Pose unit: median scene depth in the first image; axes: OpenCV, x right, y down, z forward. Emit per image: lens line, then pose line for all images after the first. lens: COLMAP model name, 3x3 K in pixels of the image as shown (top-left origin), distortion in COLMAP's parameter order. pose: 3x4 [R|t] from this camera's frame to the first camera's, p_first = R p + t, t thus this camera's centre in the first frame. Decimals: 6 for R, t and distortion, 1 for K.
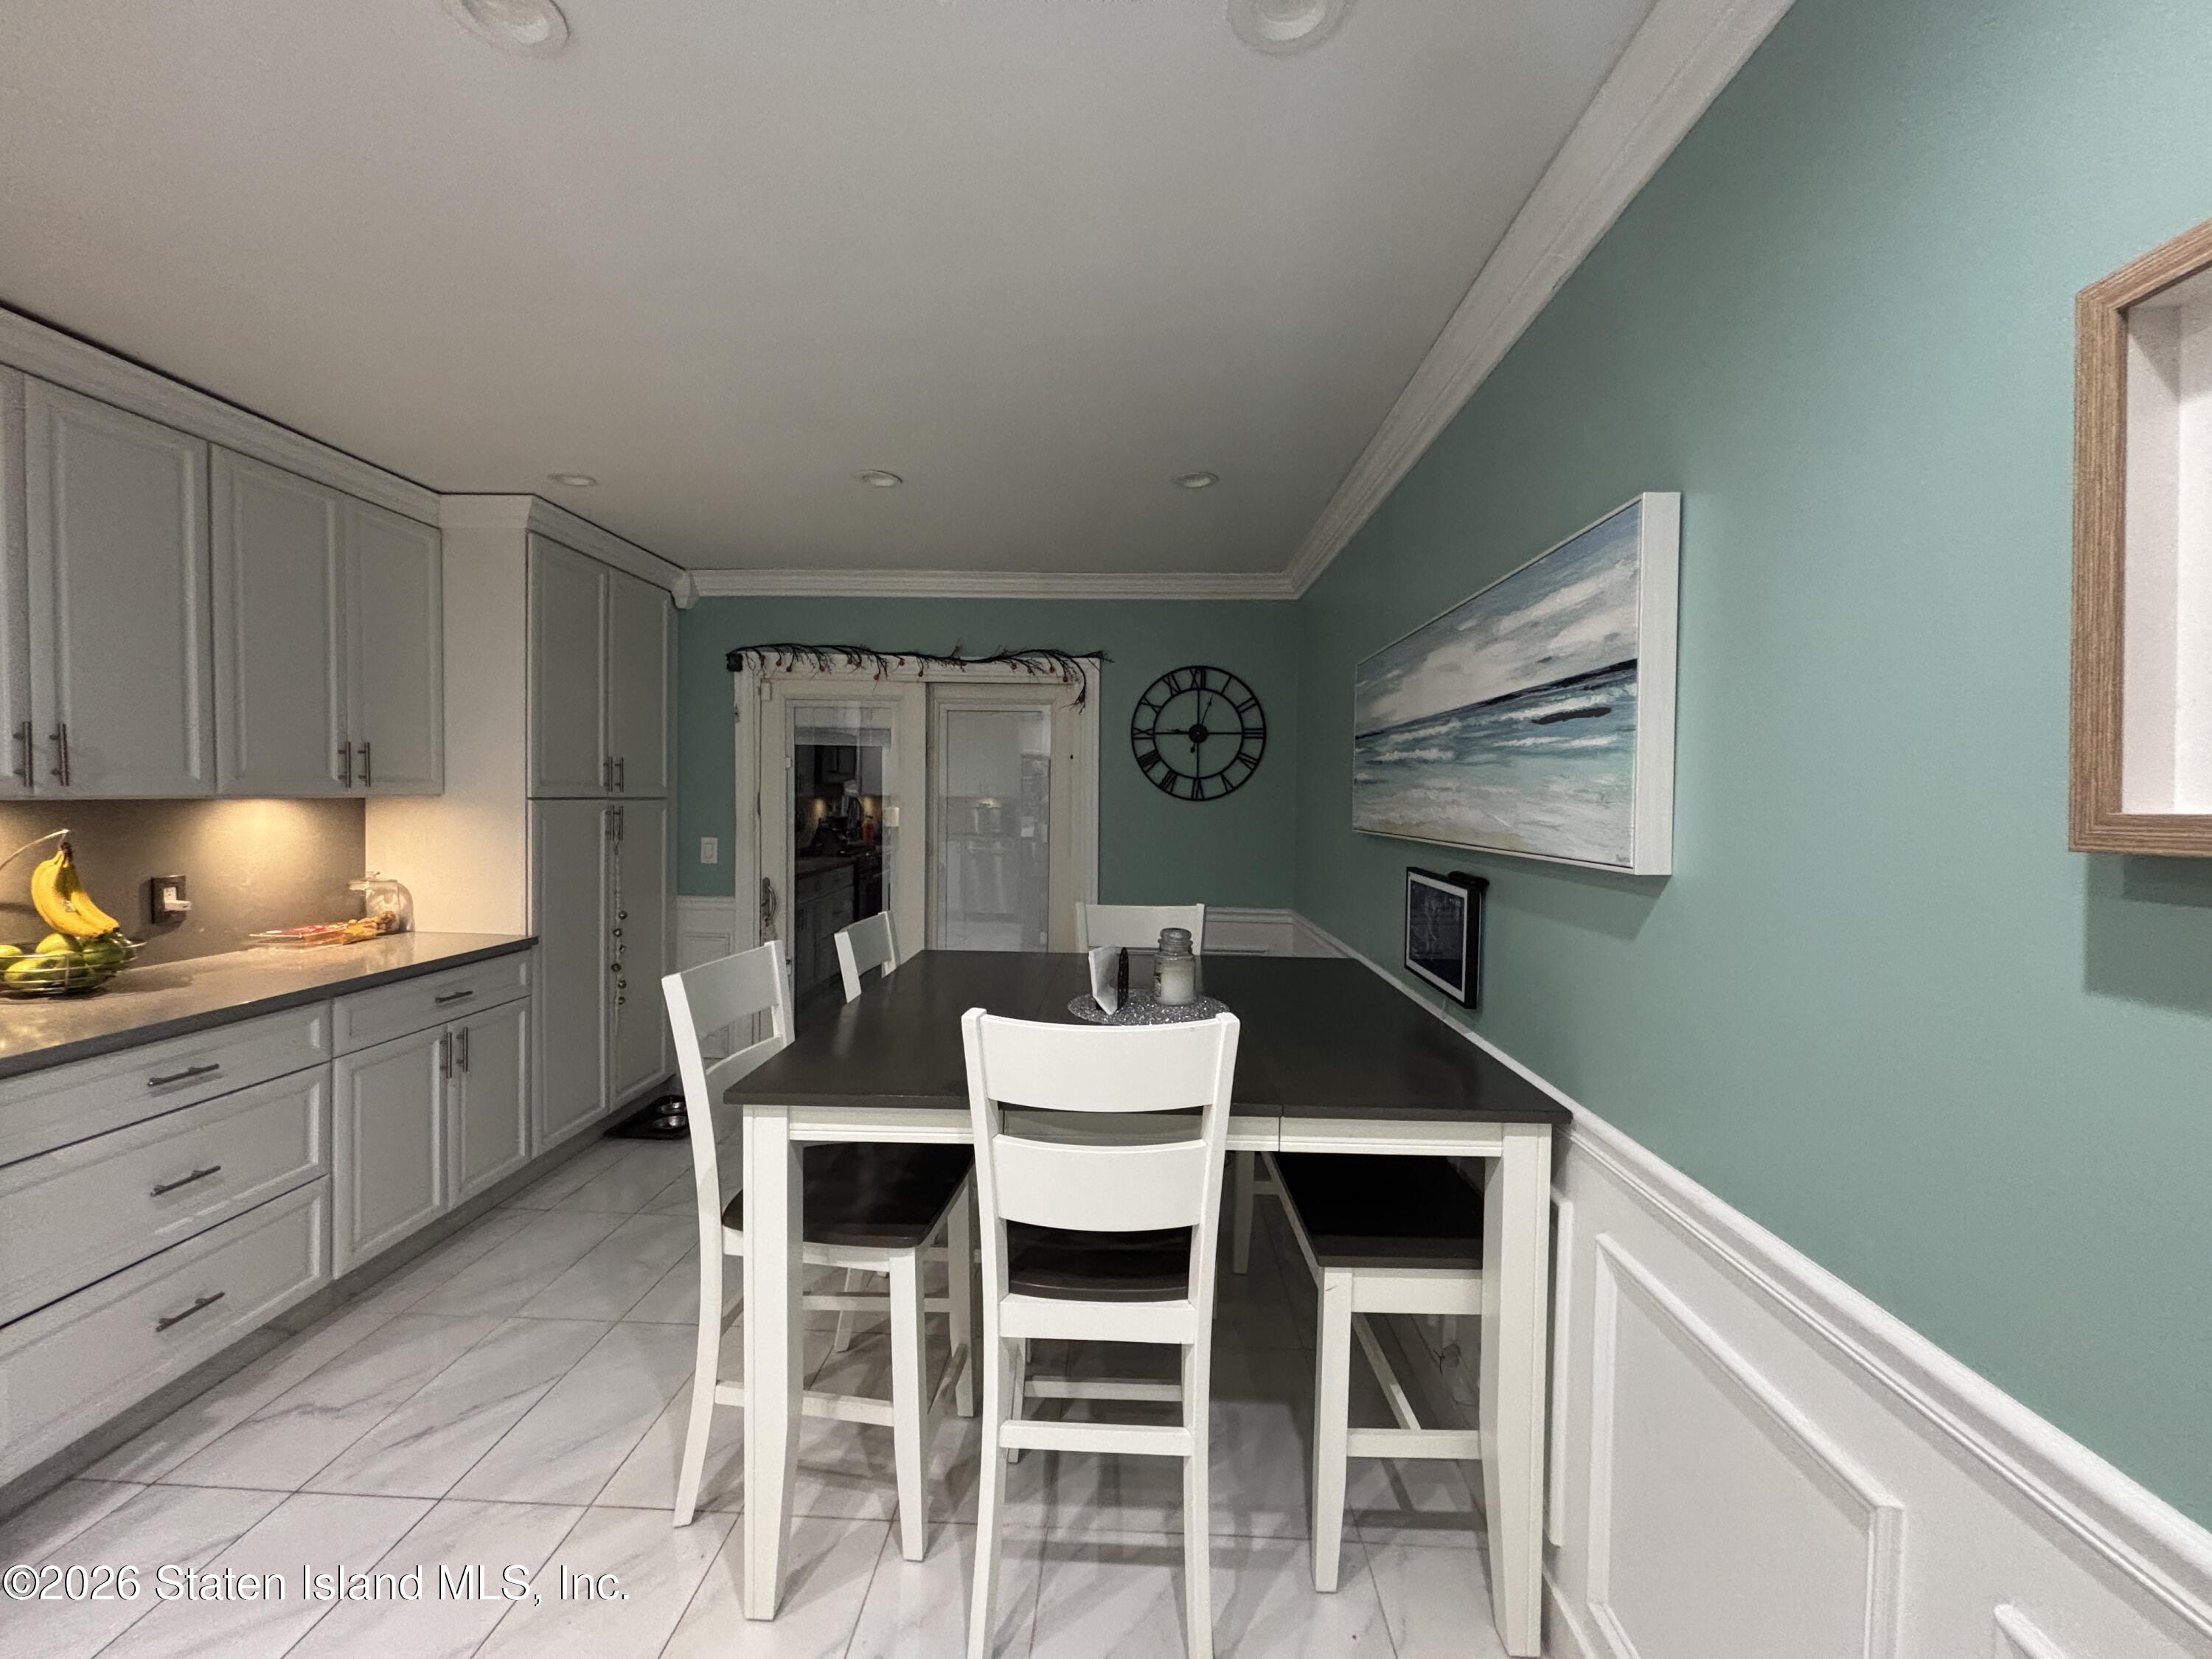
lens RADIAL K [[892.6, 0, 1102.7], [0, 892.6, 827.2], [0, 0, 1]] dist [0.002178, 0.000140]
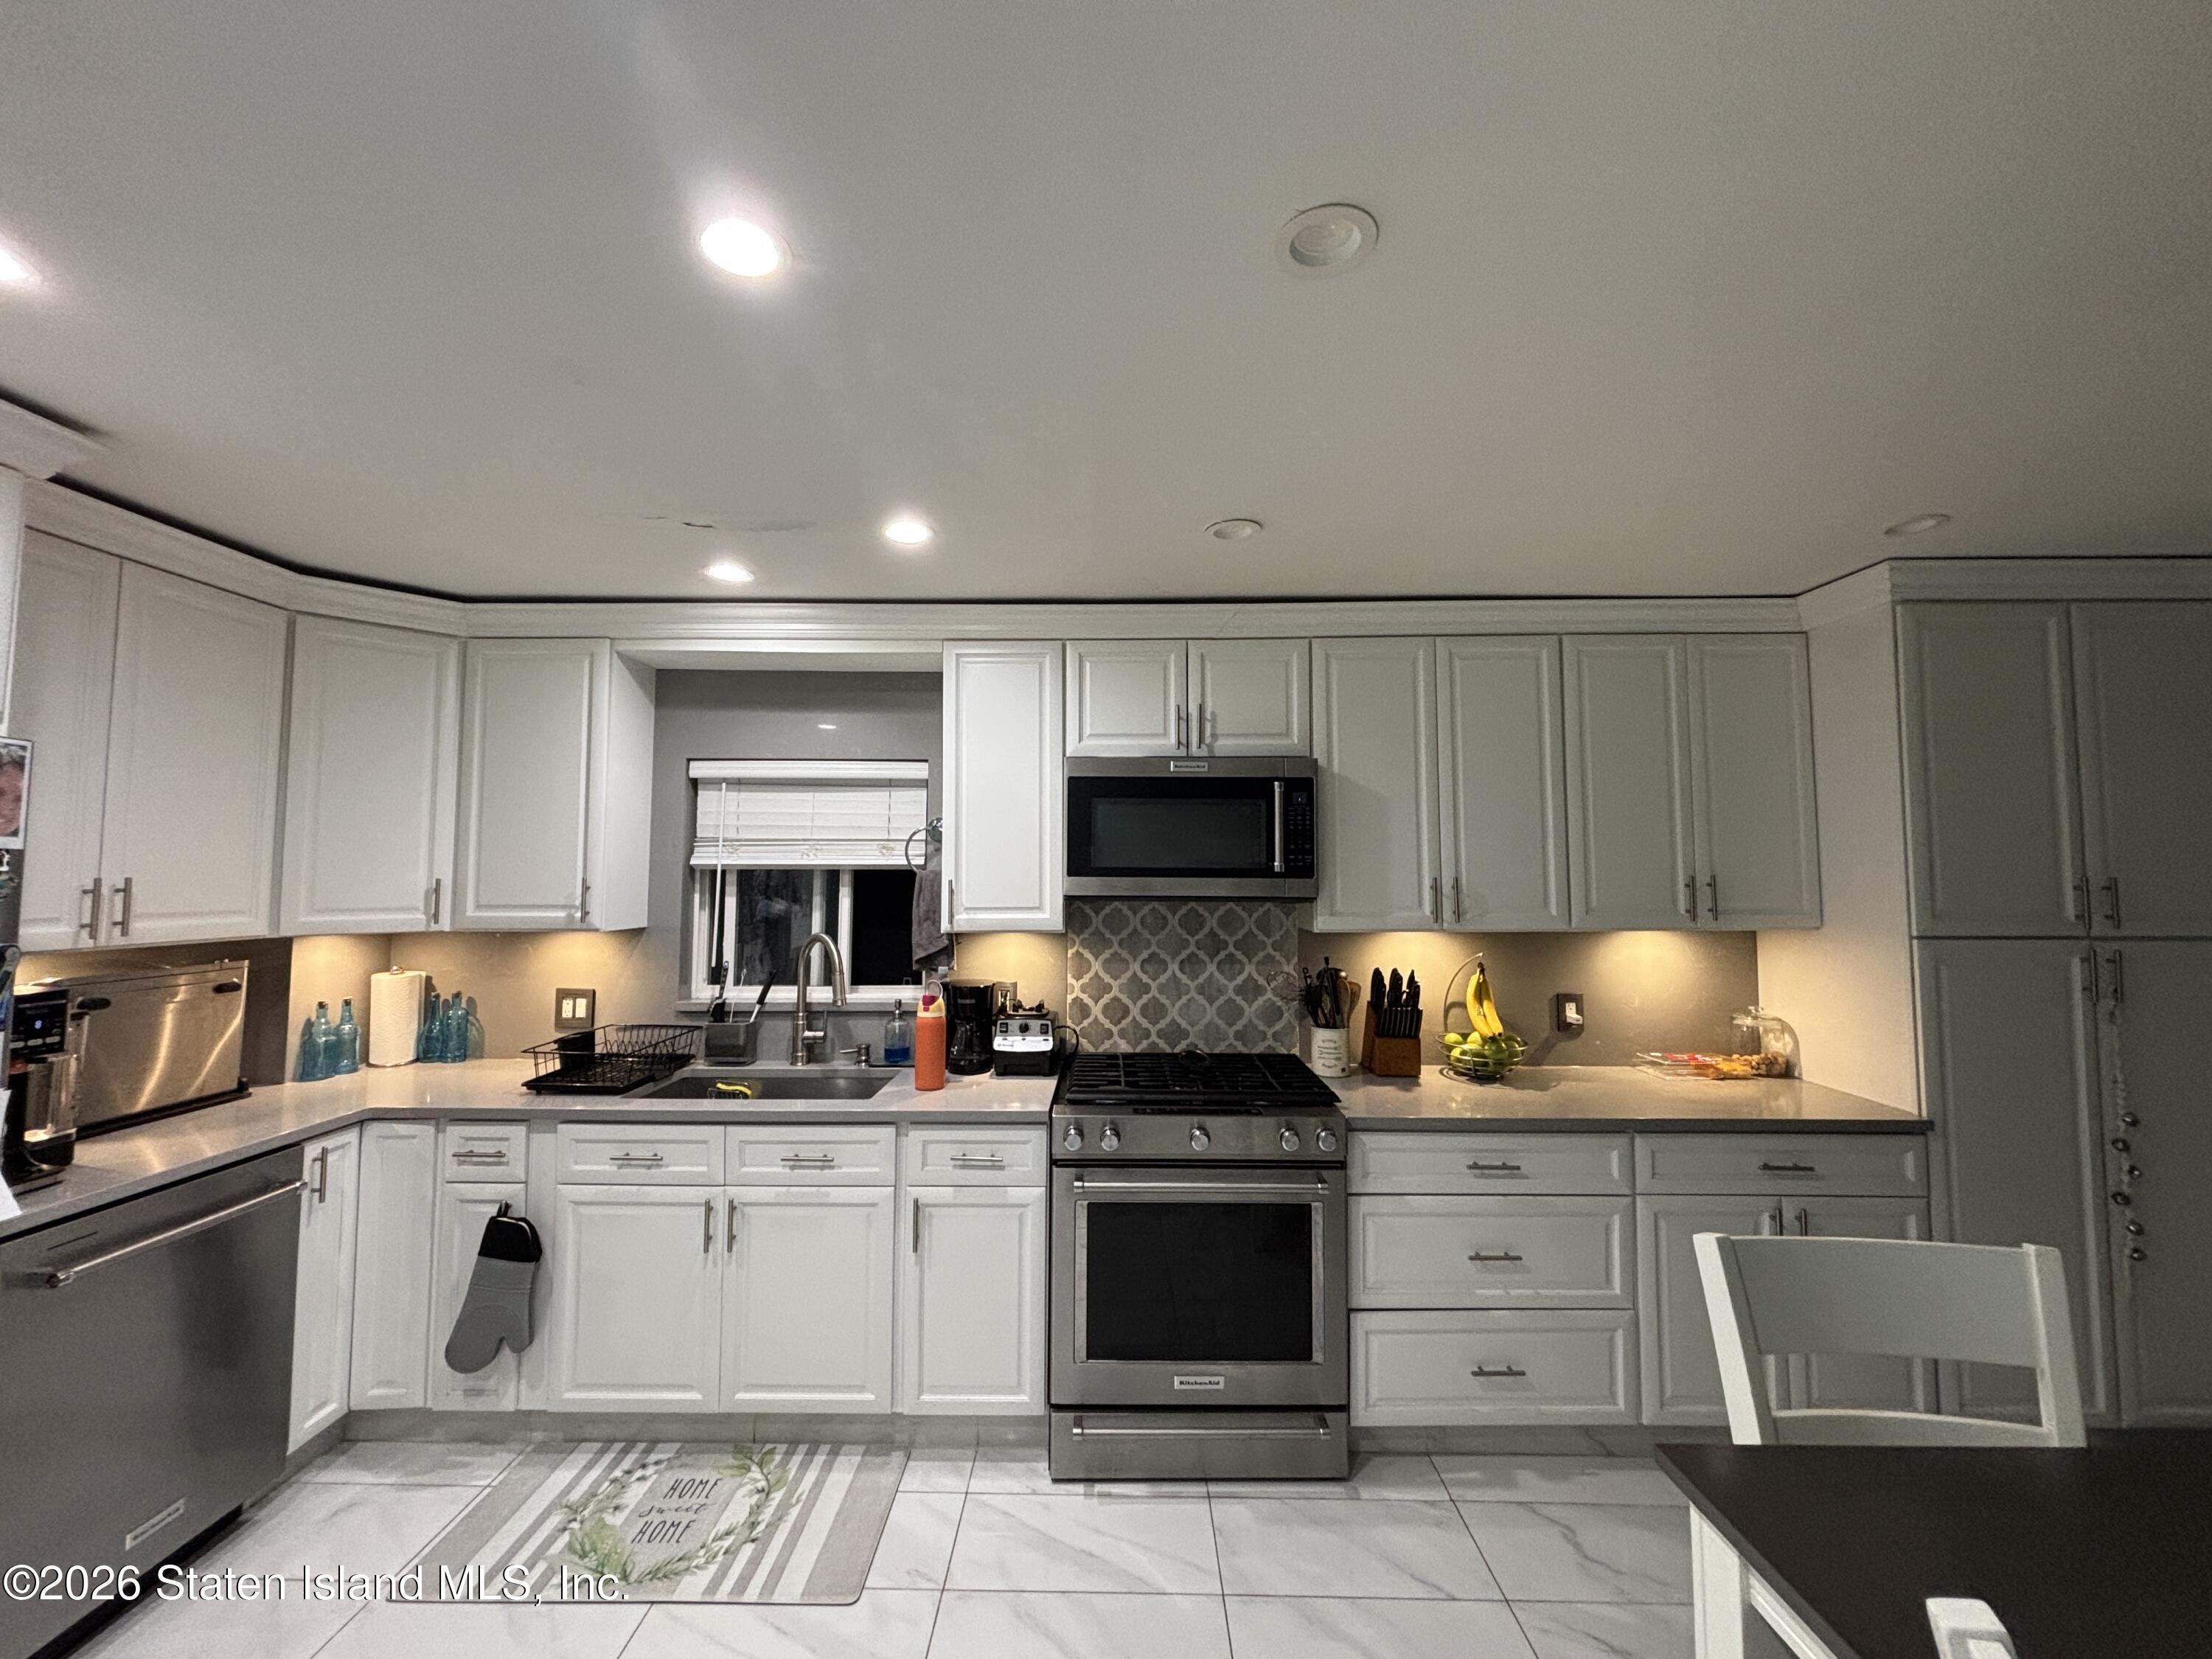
lens RADIAL K [[892.6, 0, 1103.4], [0, 892.6, 828.3], [0, 0, 1]] dist [0.002178, 0.000140]
pose [[0.025728, -0.070332, -0.997192, 0.179153], [-0.033057, 0.996917, -0.071166, -0.069280], [0.999122, 0.034795, 0.023324, 0.390759]]
